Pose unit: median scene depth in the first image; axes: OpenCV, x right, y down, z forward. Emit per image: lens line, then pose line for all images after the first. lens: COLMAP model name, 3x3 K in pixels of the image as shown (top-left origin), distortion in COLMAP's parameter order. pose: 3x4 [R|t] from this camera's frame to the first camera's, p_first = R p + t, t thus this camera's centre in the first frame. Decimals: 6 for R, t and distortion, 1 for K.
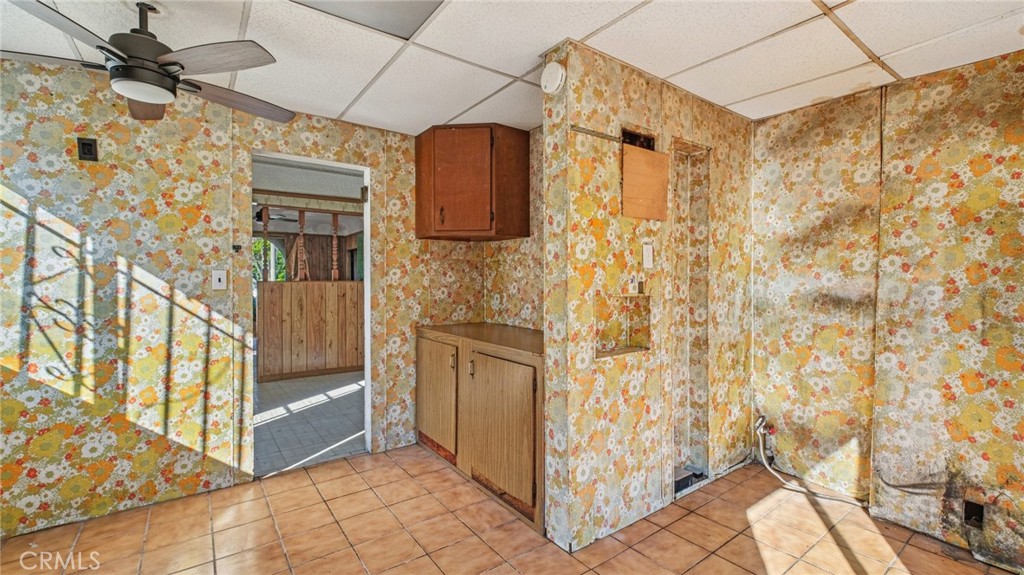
lens RADIAL K [[438.3, 0, 510.0], [0, 438.3, 283.5], [0, 0, 1]] dist [-0.003030, -0.000047]
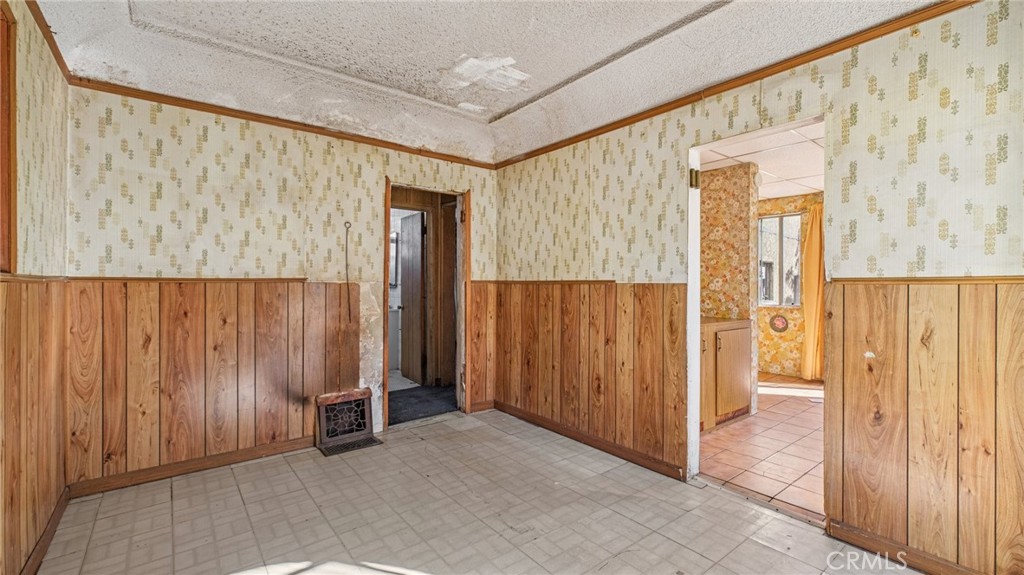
lens RADIAL K [[438.3, 0, 514.0], [0, 438.3, 286.3], [0, 0, 1]] dist [-0.003030, -0.000047]
pose [[-0.032727, -0.002474, 0.999461, -1.820437], [0.003892, 0.999989, 0.002603, 0.009722], [-0.999457, 0.003975, -0.032717, 2.123597]]
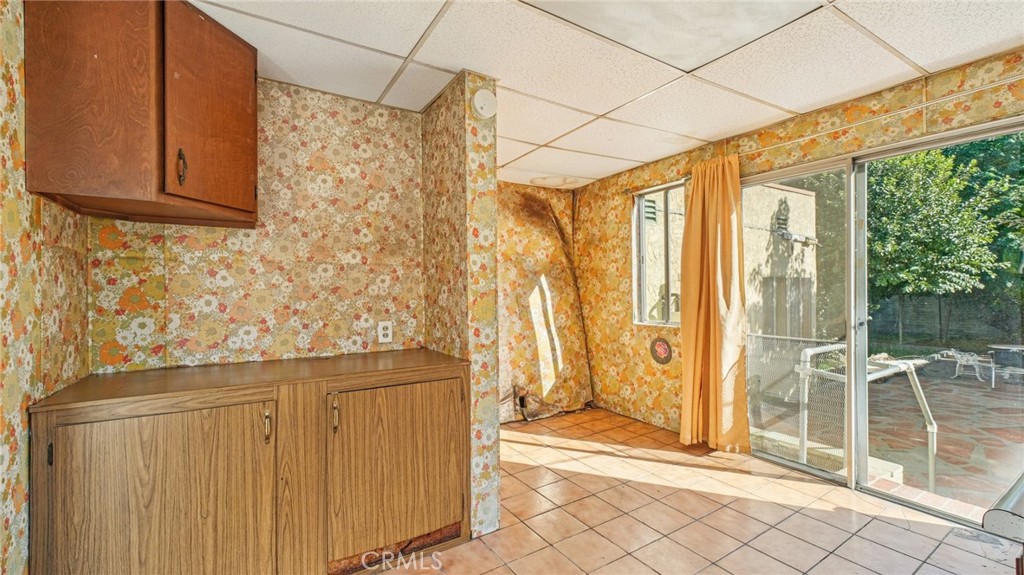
lens RADIAL K [[438.3, 0, 514.1], [0, 438.3, 289.2], [0, 0, 1]] dist [-0.003030, -0.000047]
pose [[0.058986, 0.001035, 0.998258, -0.953945], [0.016766, 0.999857, -0.002027, -0.004190], [-0.998118, 0.016856, 0.058960, 0.843835]]
